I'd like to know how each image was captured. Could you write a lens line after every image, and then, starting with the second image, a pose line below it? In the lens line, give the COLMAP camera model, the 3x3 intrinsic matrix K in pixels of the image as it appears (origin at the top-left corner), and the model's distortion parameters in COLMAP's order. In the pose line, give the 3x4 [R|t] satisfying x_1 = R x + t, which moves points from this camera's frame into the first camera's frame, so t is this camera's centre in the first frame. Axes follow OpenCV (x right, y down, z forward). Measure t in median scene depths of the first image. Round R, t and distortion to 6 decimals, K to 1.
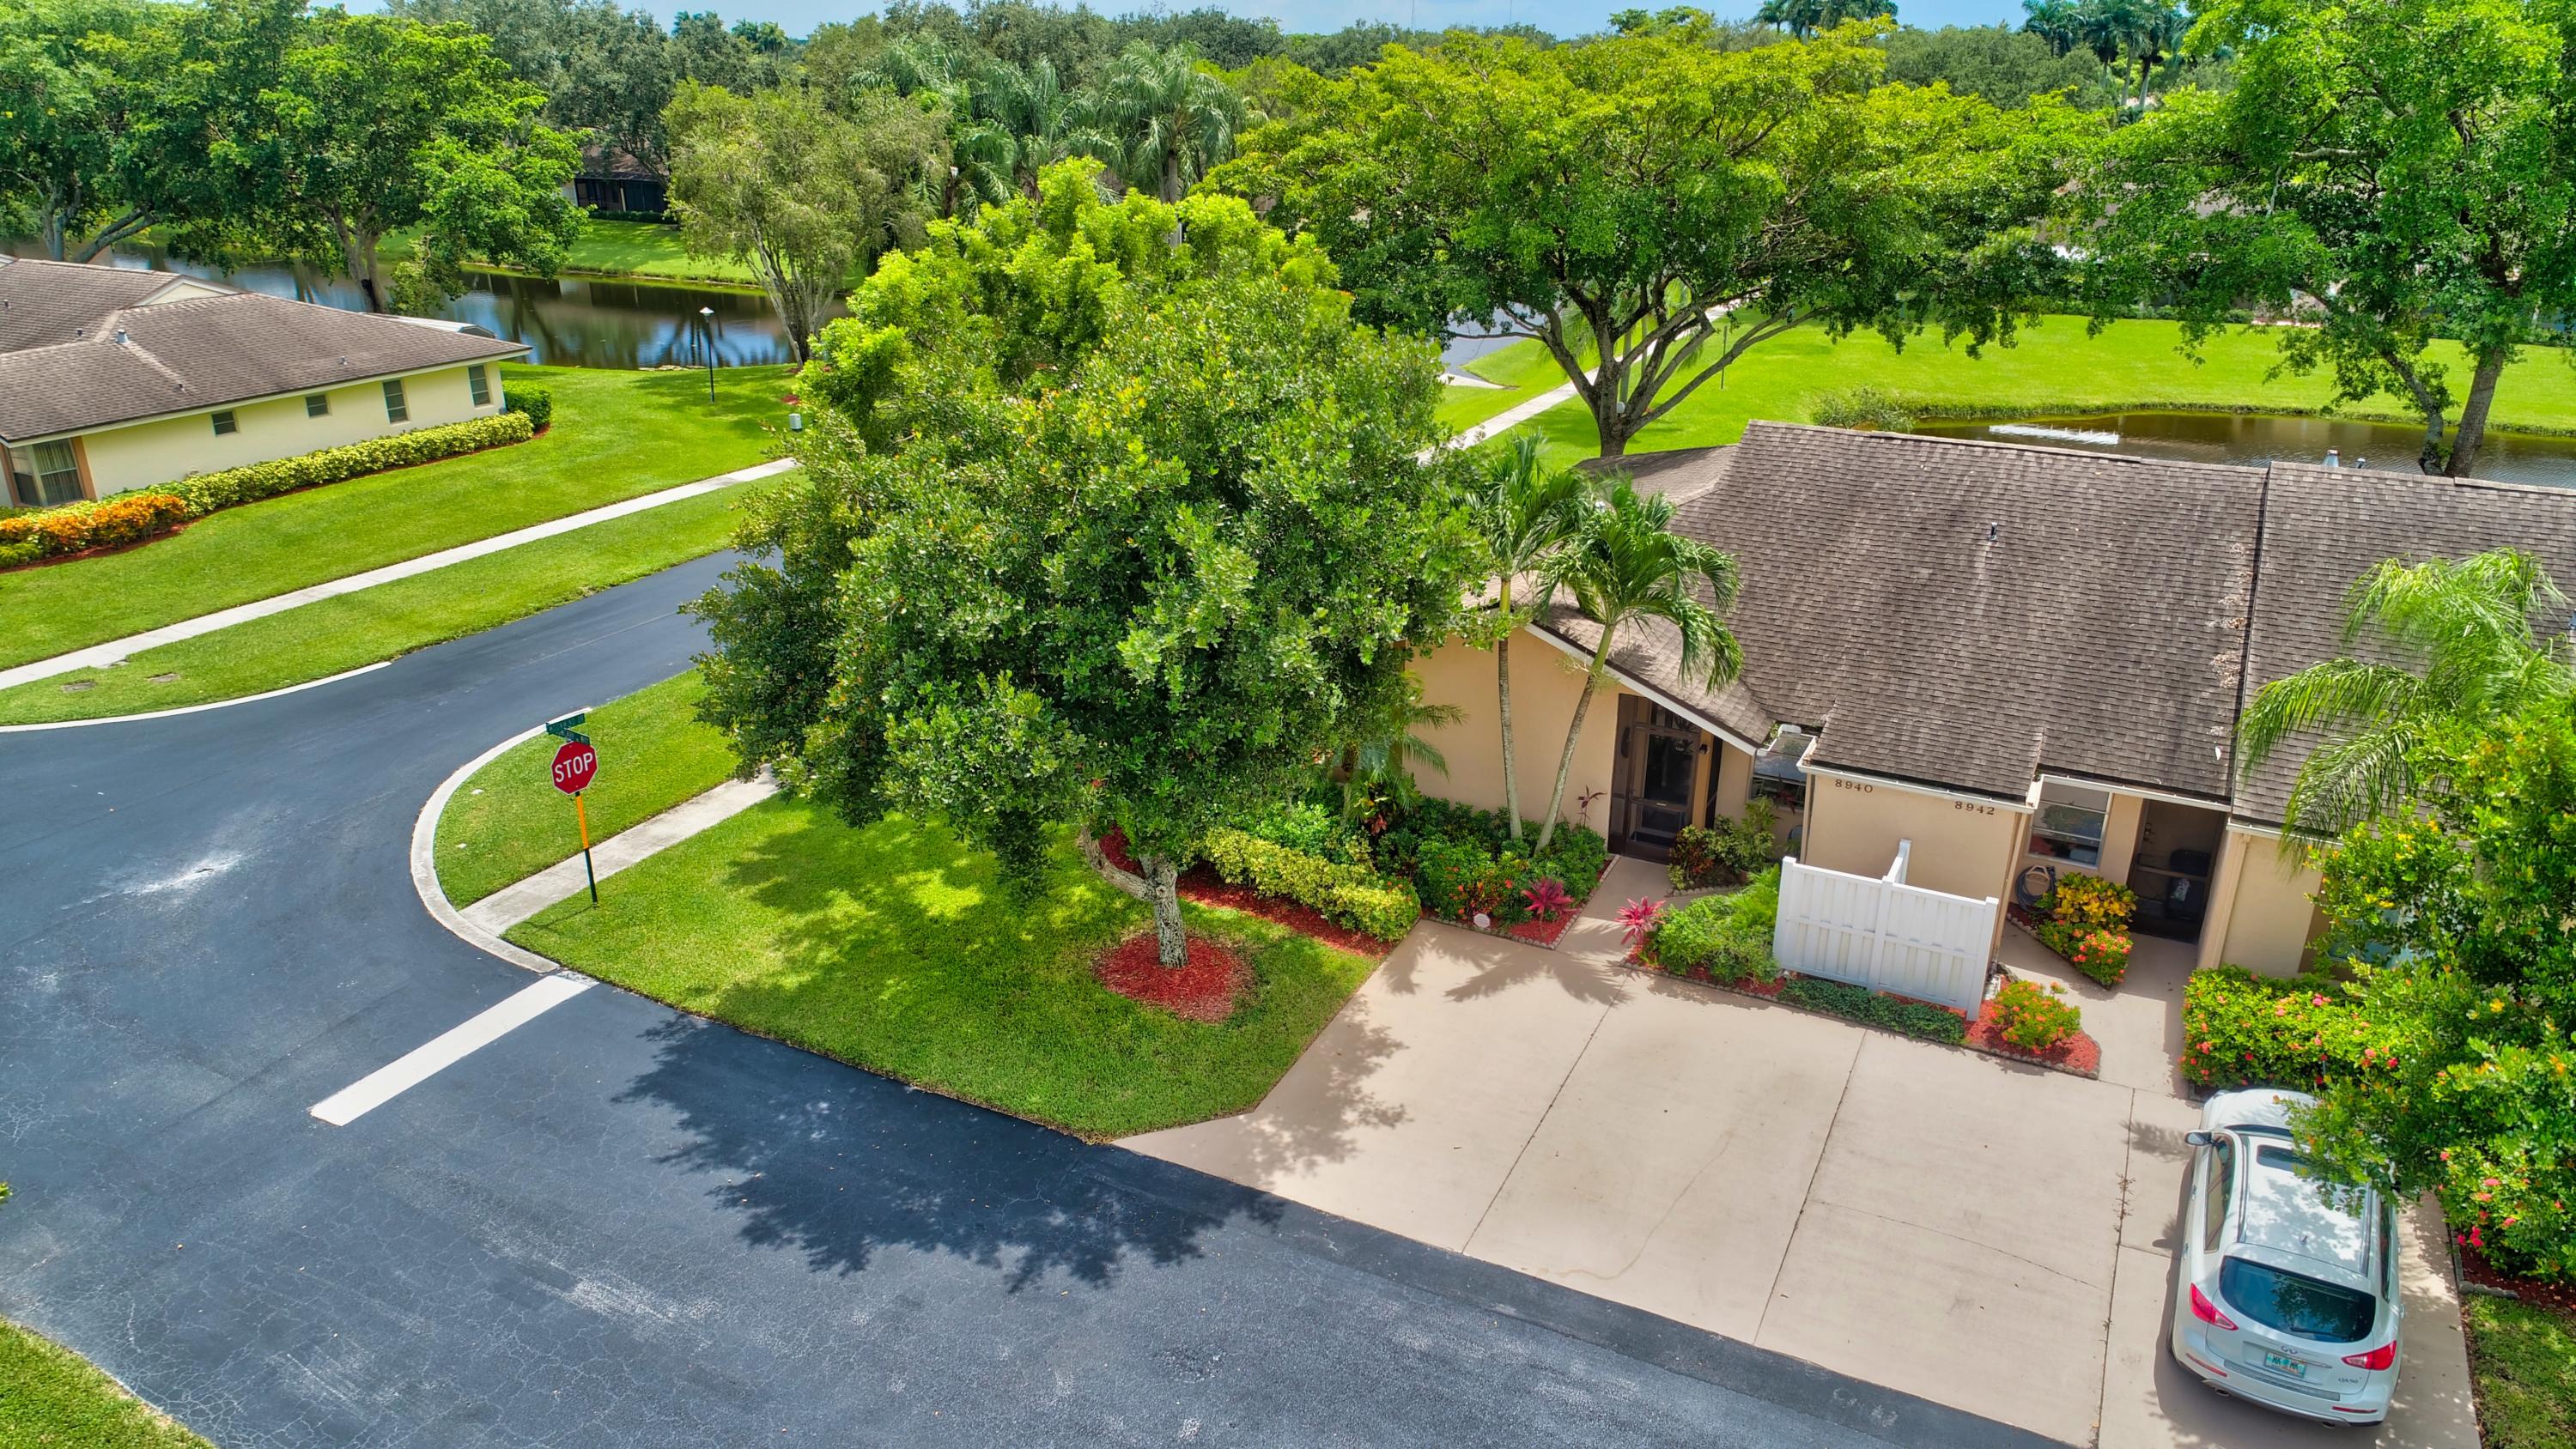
lens RADIAL K [[1720.5, 0, 1288.0], [0, 1720.5, 724.5], [0, 0, 1]] dist [-0.004642, -0.000403]
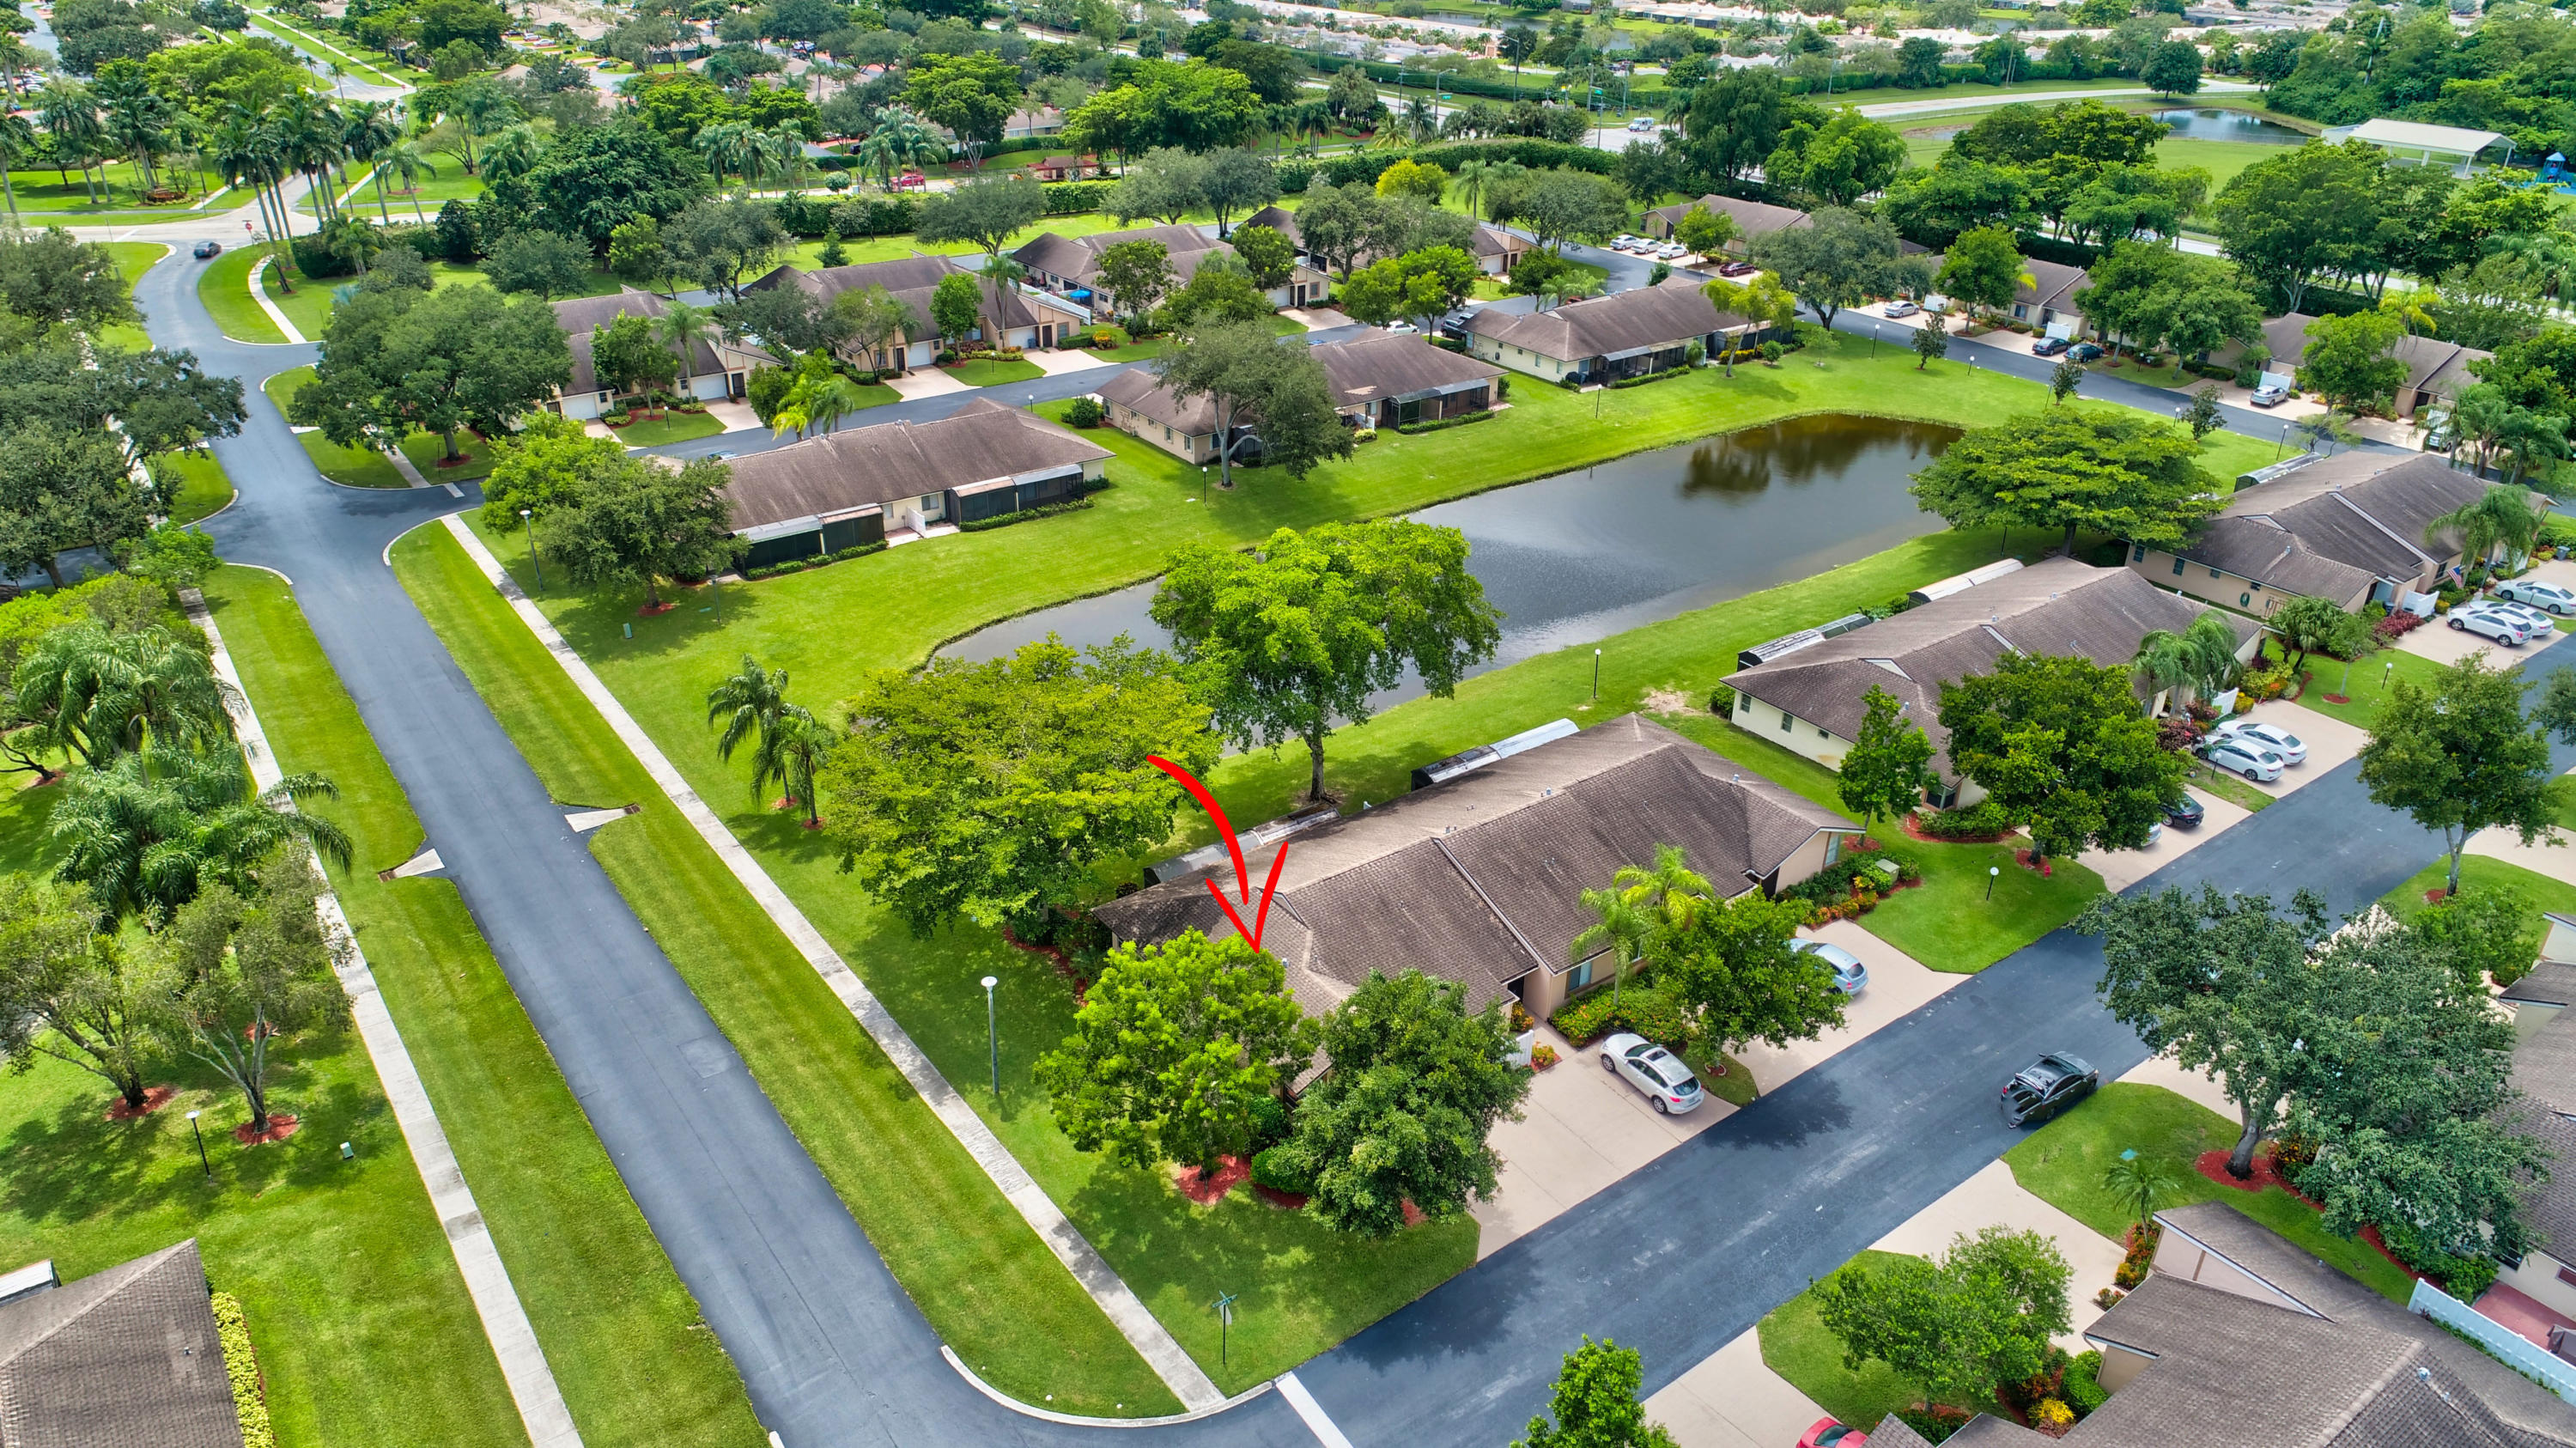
lens RADIAL K [[1720.9, 0, 1288.0], [0, 1720.9, 724.0], [0, 0, 1]] dist [-0.004642, -0.000403]
pose [[0.439303, -0.400431, 0.804157, -2.004884], [0.315878, 0.906850, 0.279006, -1.359443], [-0.840972, 0.131447, 0.524869, -0.373388]]
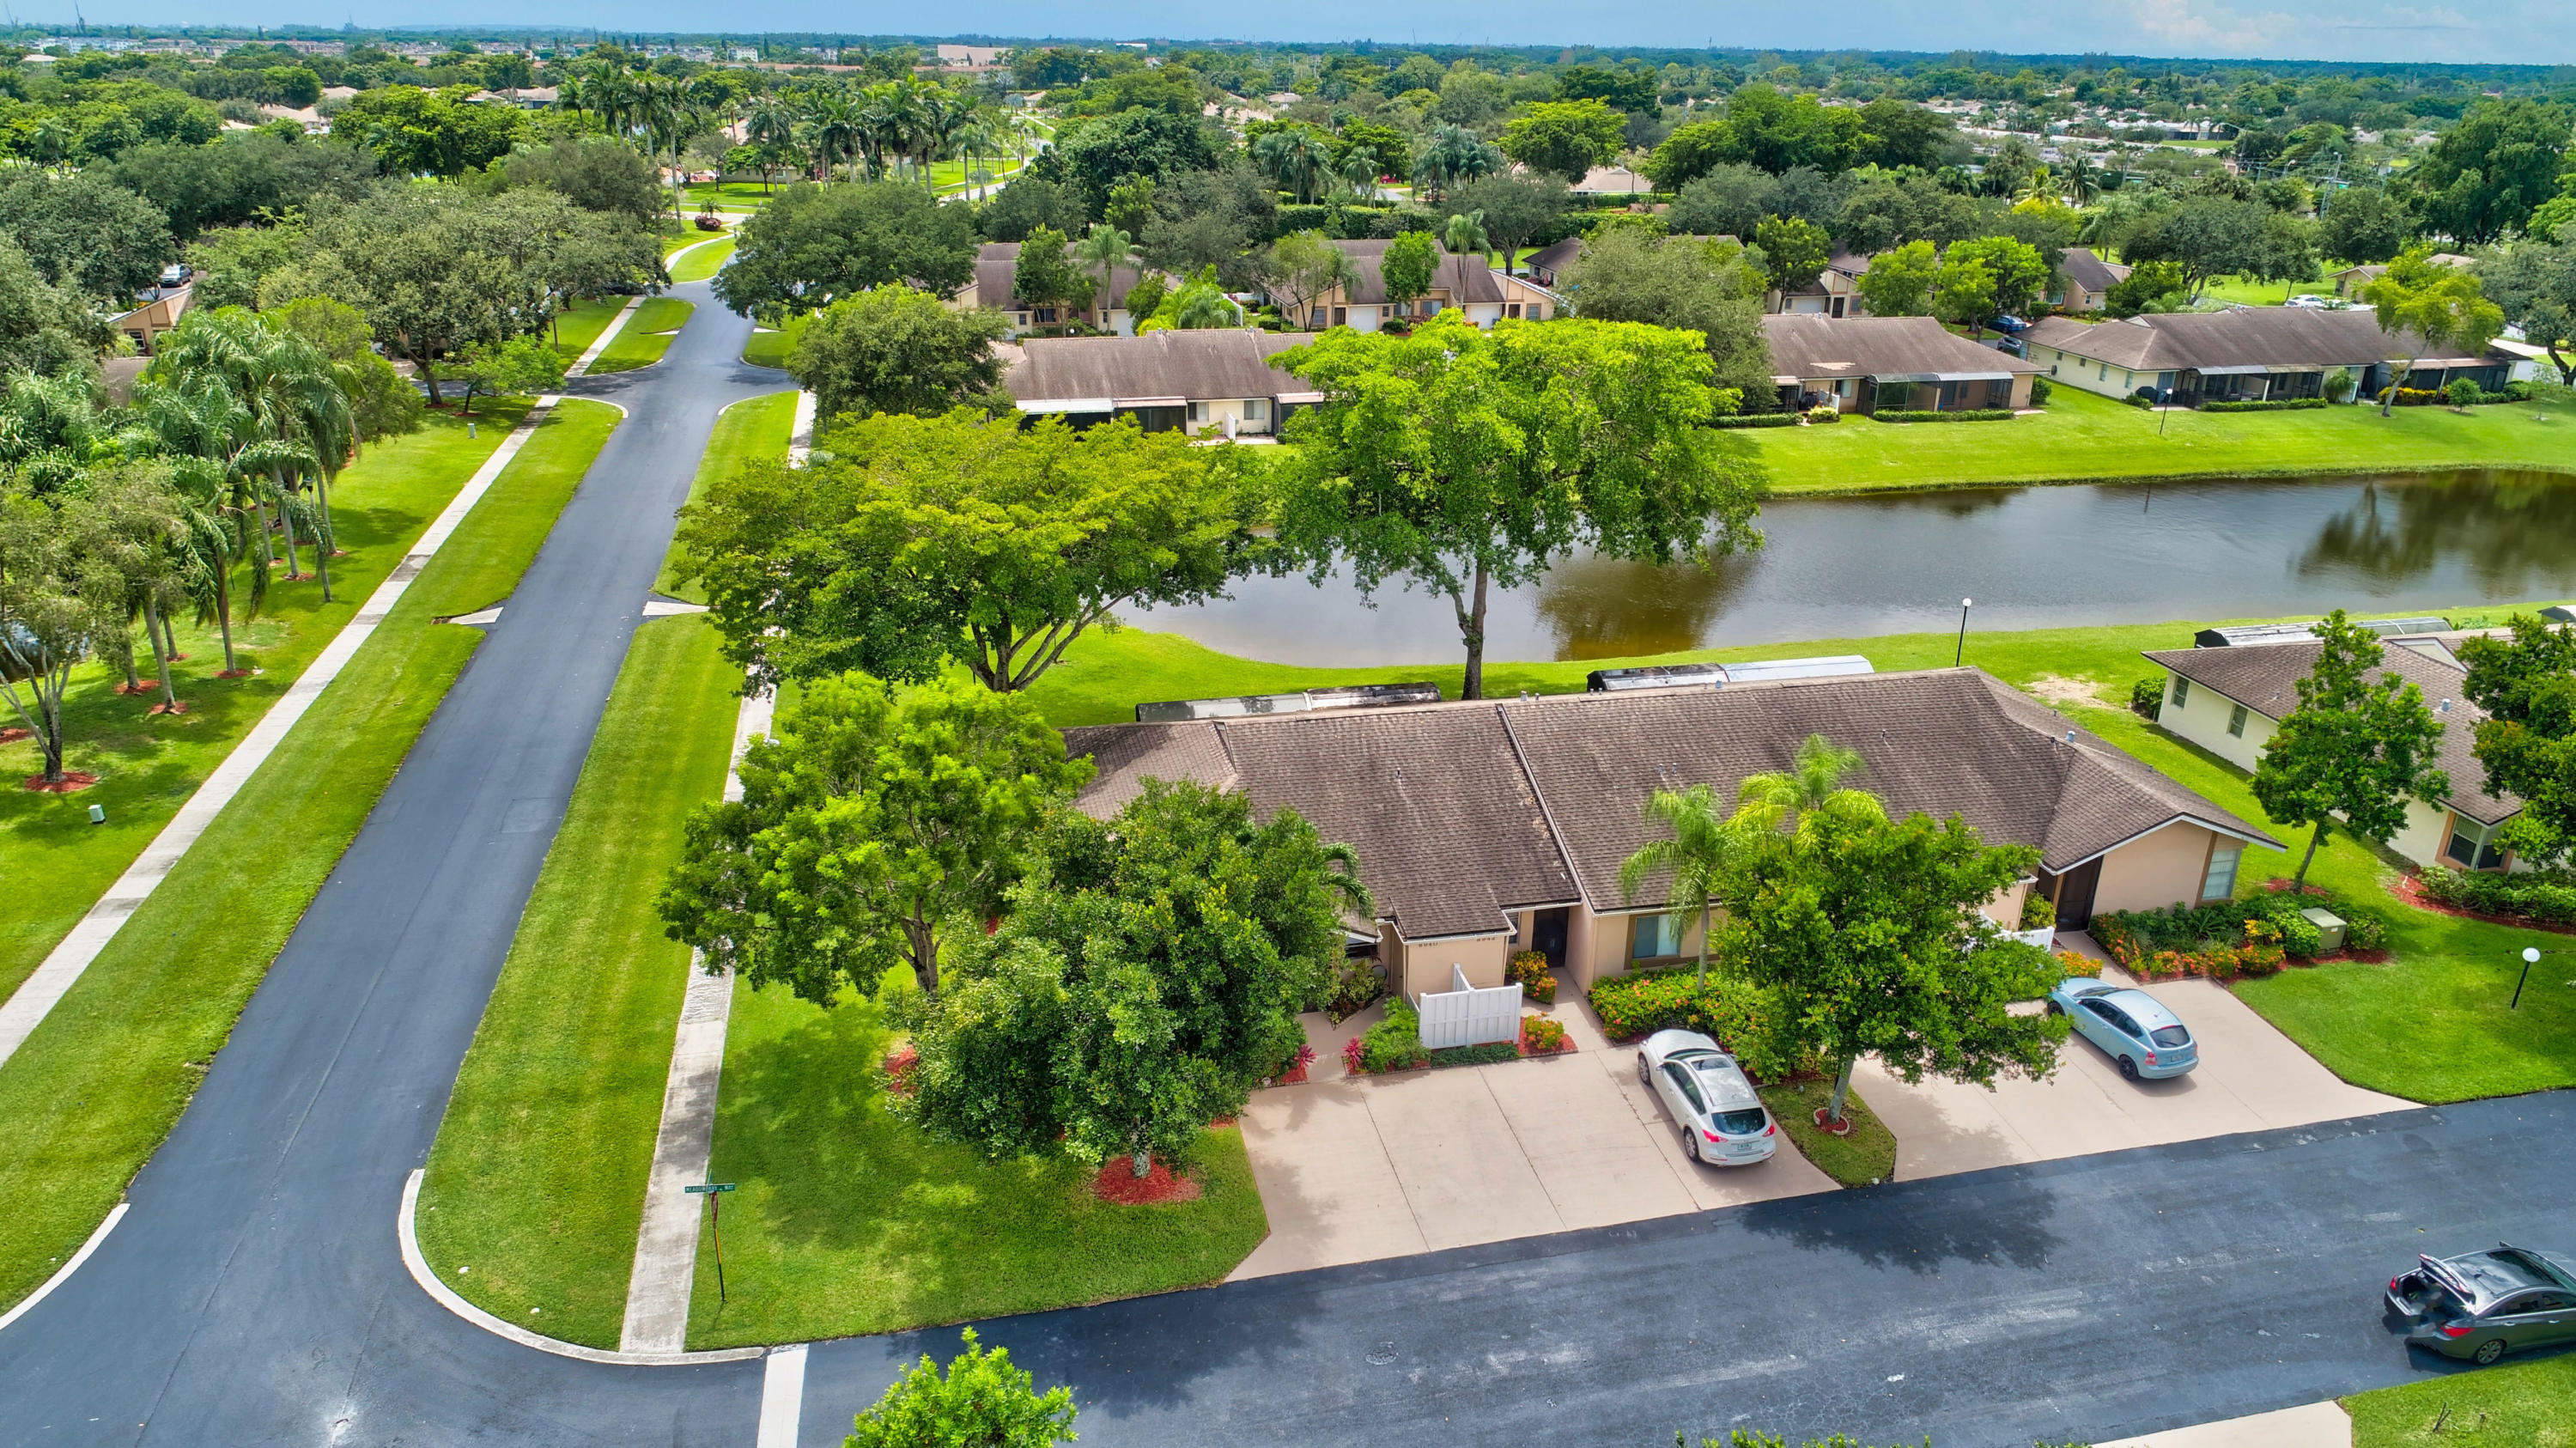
lens RADIAL K [[1720.9, 0, 1288.0], [0, 1720.9, 724.0], [0, 0, 1]] dist [-0.004642, -0.000403]
pose [[0.762563, -0.227347, 0.605650, -0.860484], [0.223259, 0.971180, 0.083458, -0.384018], [-0.607169, 0.071575, 0.791343, -0.405372]]
